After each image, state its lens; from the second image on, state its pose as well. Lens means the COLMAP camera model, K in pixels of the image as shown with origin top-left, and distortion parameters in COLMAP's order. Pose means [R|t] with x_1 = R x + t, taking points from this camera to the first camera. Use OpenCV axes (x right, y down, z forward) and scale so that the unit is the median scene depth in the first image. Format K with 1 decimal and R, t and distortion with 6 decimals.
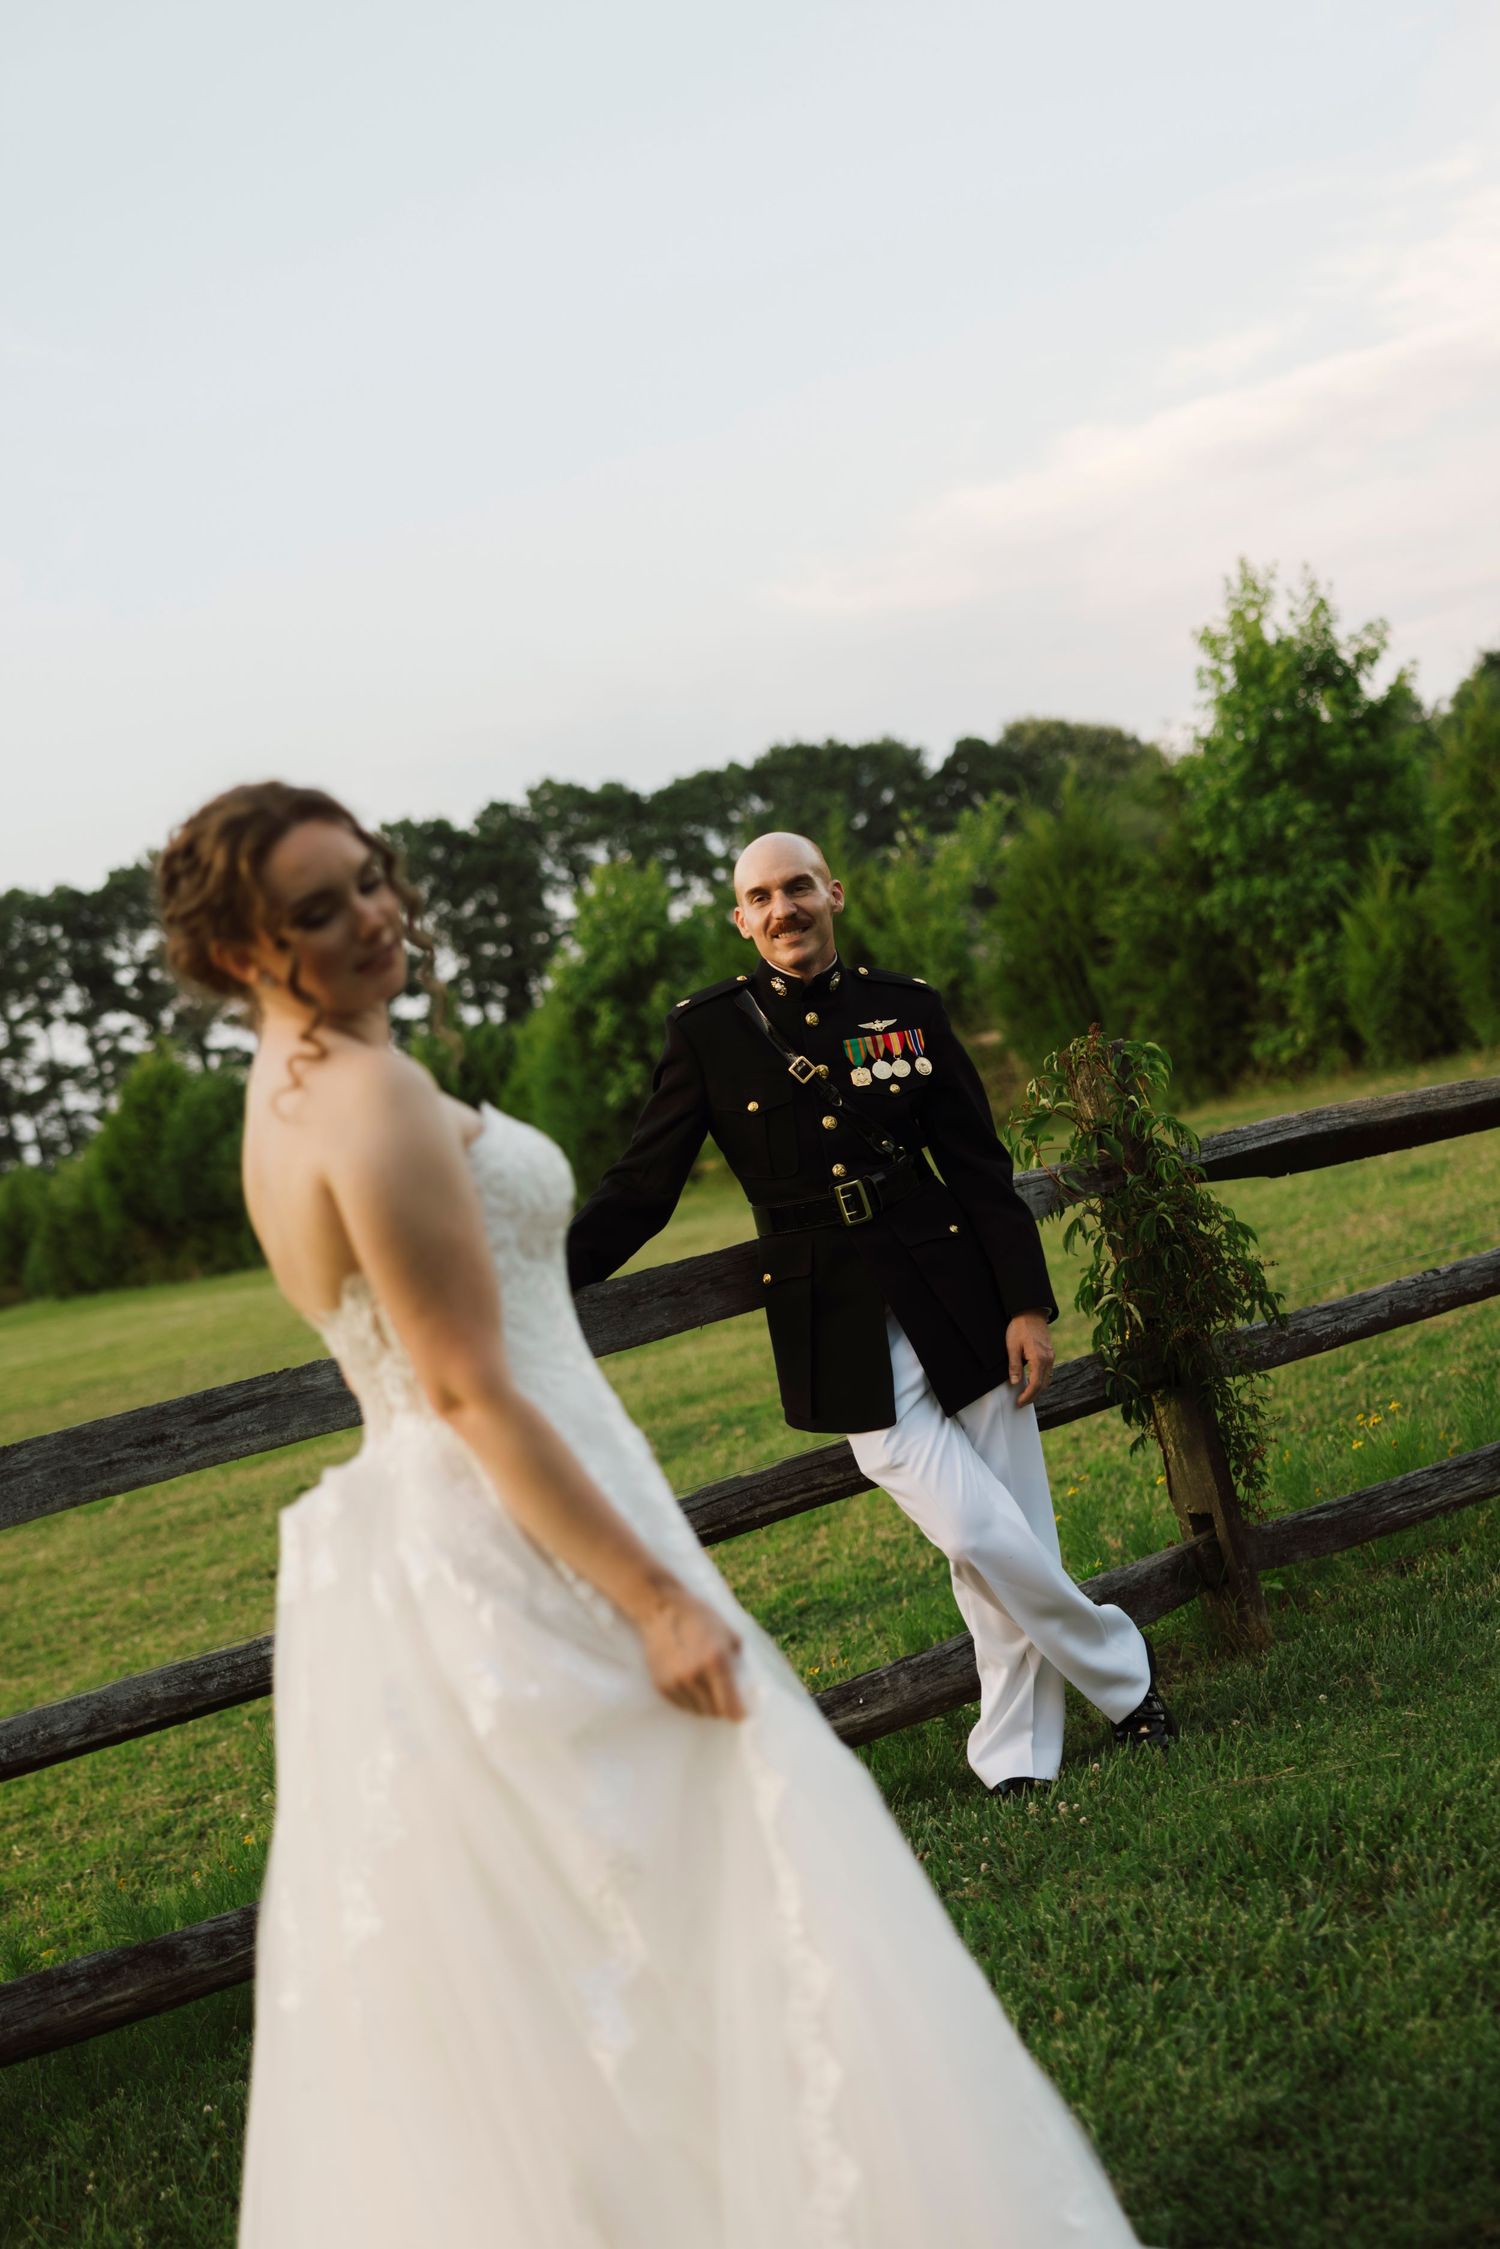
lens RADIAL K [[2979.8, 0, 747.3], [0, 2979.8, 1118.4], [0, 0, 1]] dist [0.000587, 0.000000]
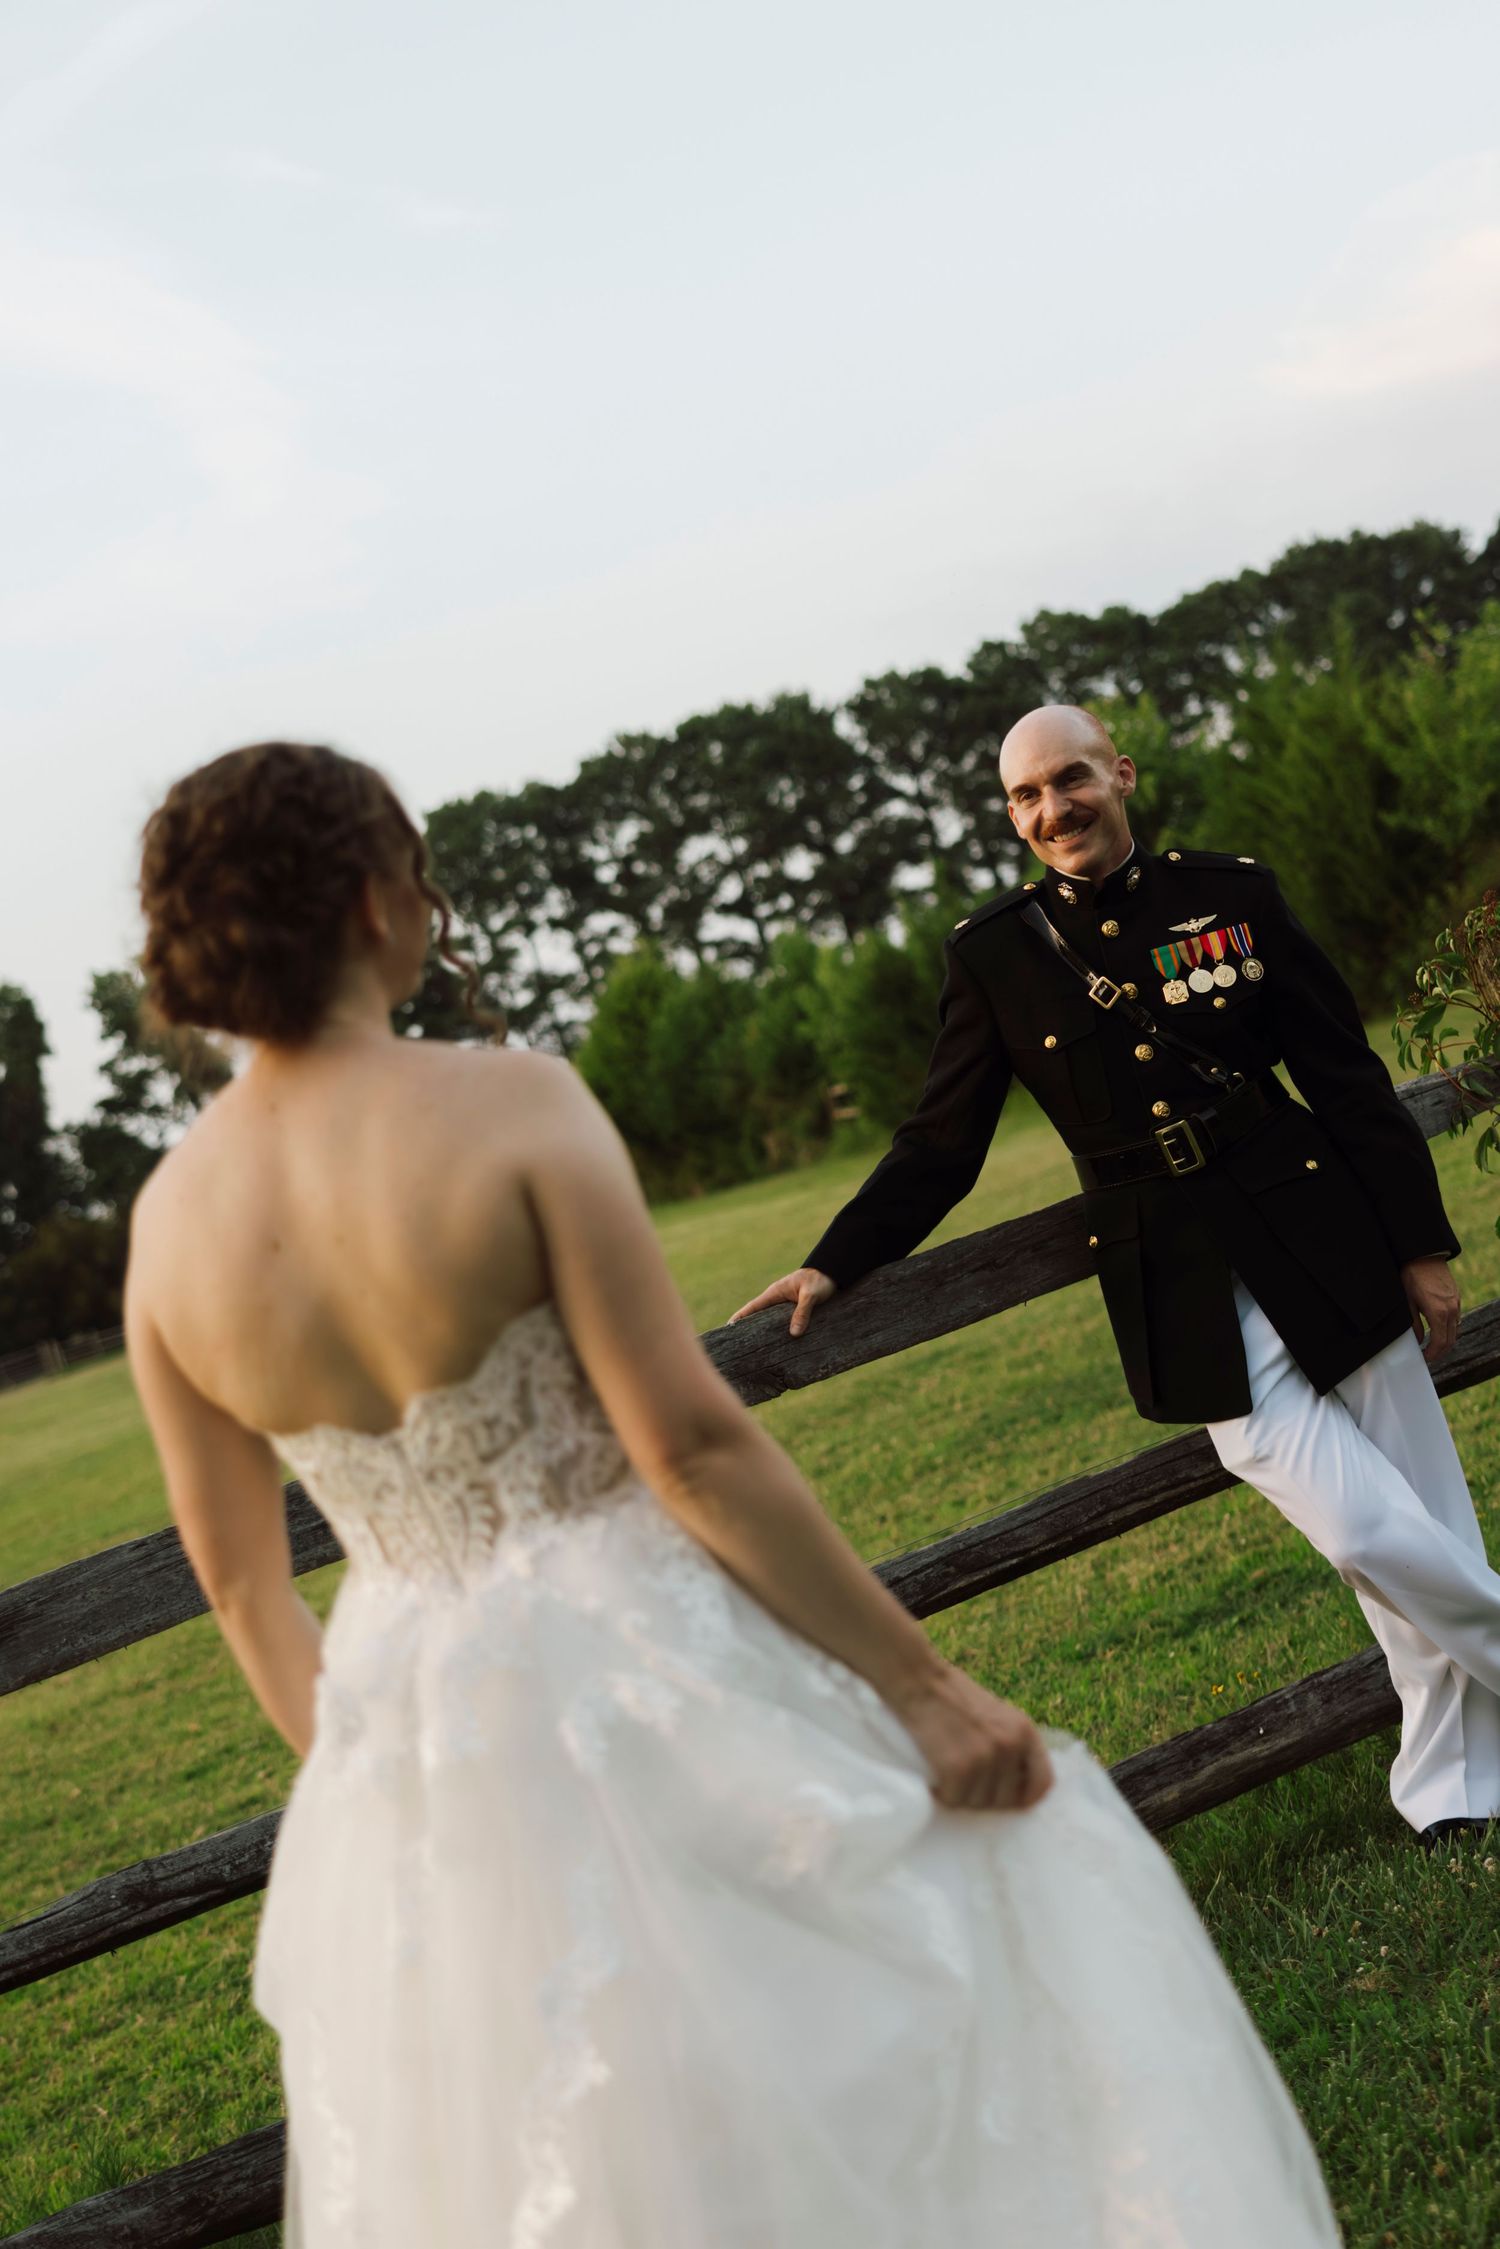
lens RADIAL K [[3273.1, 0, 752.6], [0, 3273.1, 1126.4], [0, 0, 1]] dist [-0.025620, 0.000000]
pose [[0.982248, -0.083826, -0.167819, 0.067832], [0.090790, 0.995281, 0.034254, -0.017657], [0.164155, -0.048882, 0.985223, 0.086099]]
